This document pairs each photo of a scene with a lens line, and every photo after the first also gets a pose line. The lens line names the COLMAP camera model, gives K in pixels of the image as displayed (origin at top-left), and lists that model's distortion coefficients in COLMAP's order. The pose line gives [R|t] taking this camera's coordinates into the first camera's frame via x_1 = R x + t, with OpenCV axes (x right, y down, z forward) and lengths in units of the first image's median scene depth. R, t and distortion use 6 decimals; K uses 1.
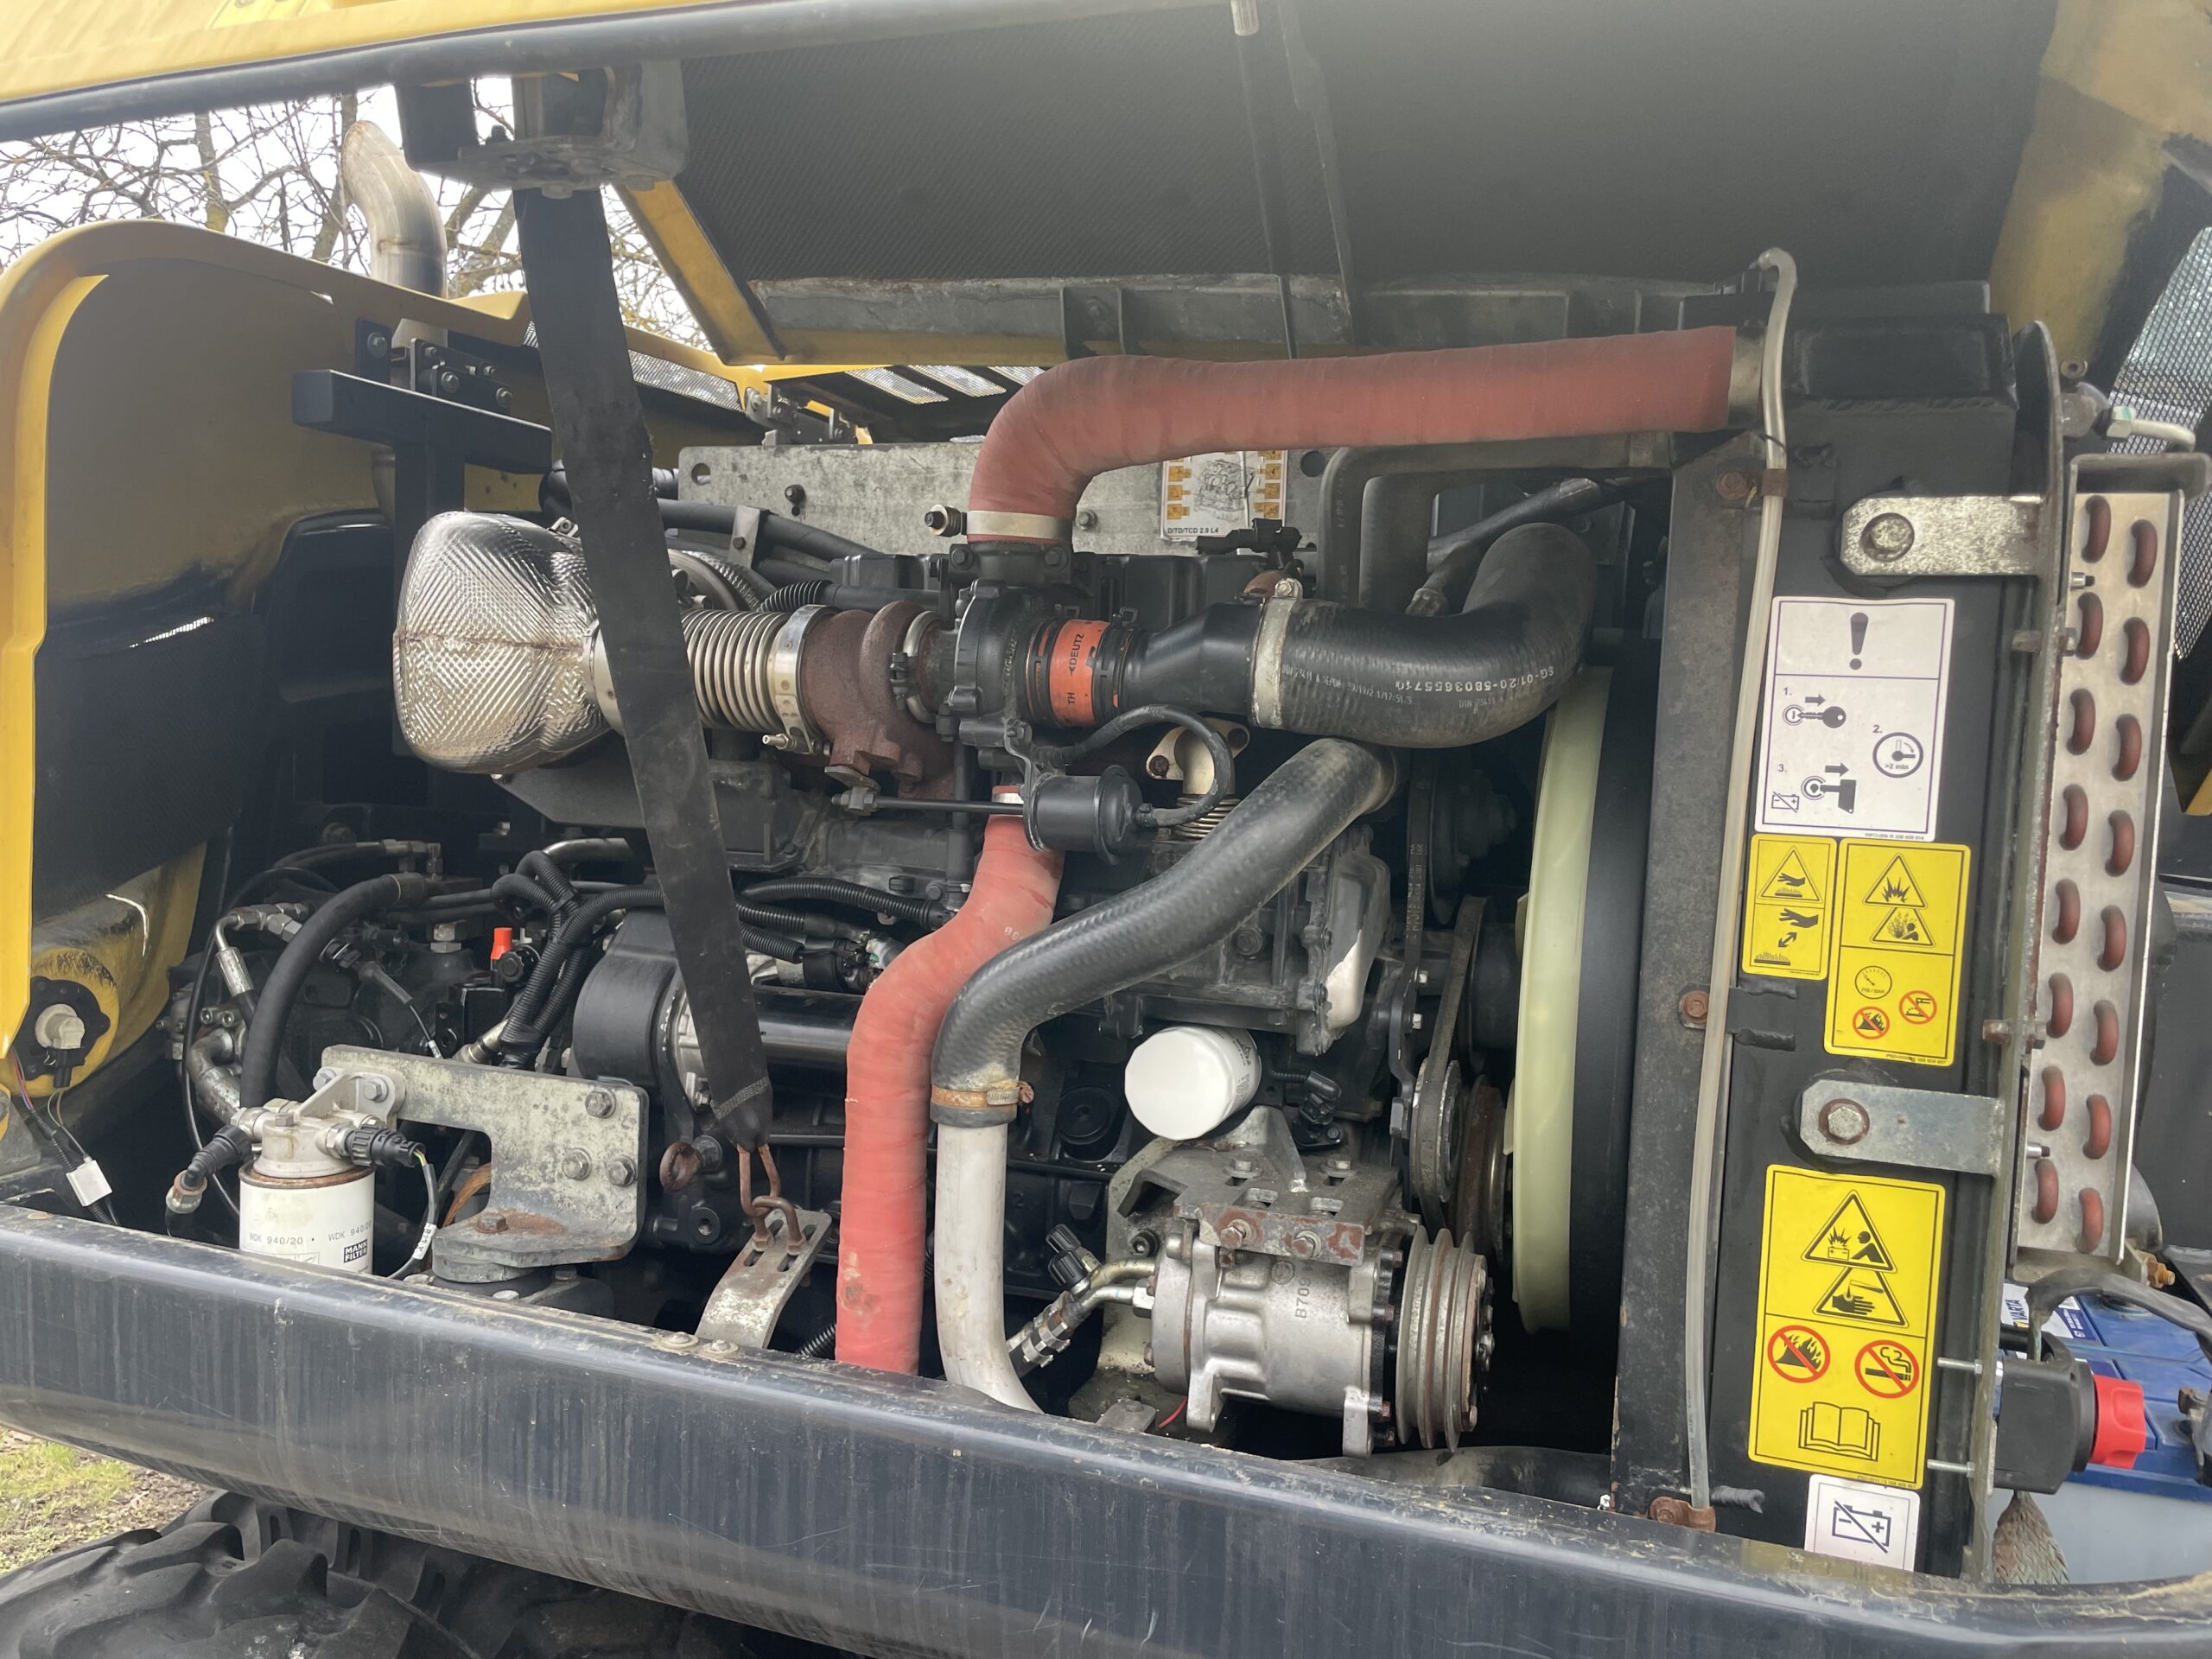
lens RADIAL K [[1704.5, 0, 1106.0], [0, 1704.5, 829.5], [0, 0, 1]] dist [0.101092, -0.138736]
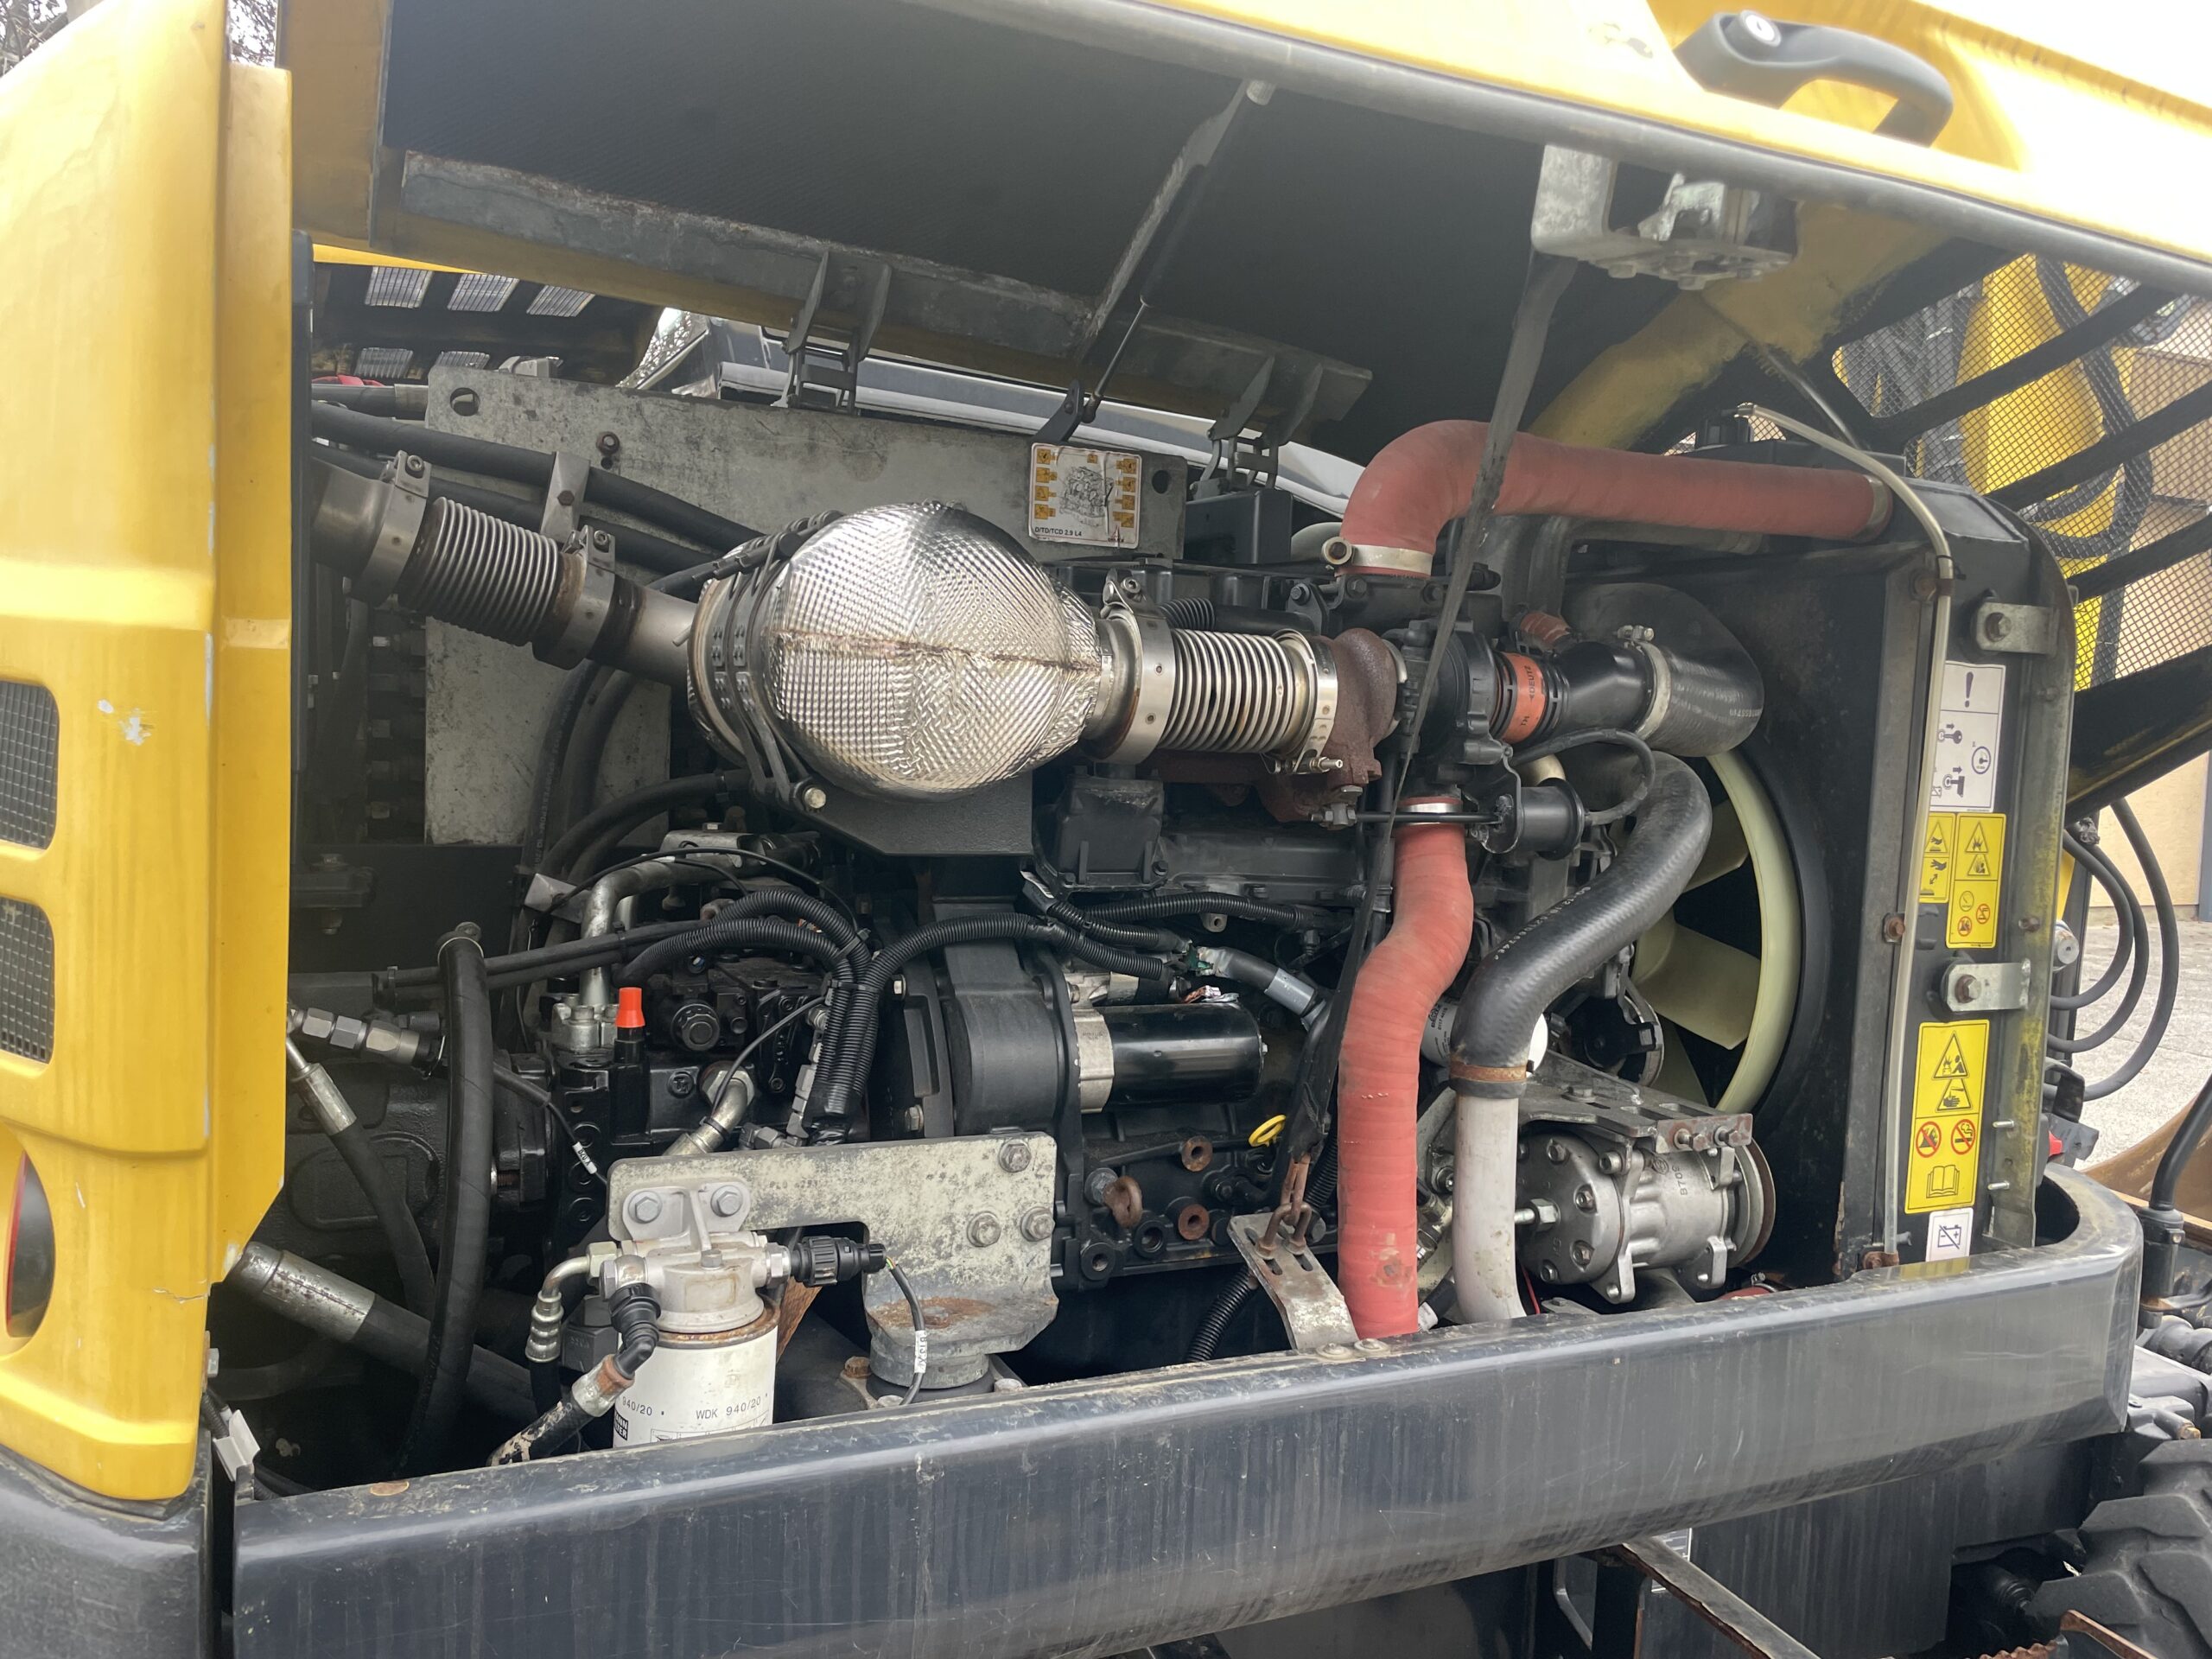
lens RADIAL K [[1675.9, 0, 1137.5], [0, 1675.9, 819.0], [0, 0, 1]] dist [0.105567, -0.140682]
pose [[0.688589, -0.054441, 0.723105, -0.974359], [0.028685, 0.998442, 0.047854, -0.068134], [-0.724584, -0.012209, 0.689079, 0.367162]]
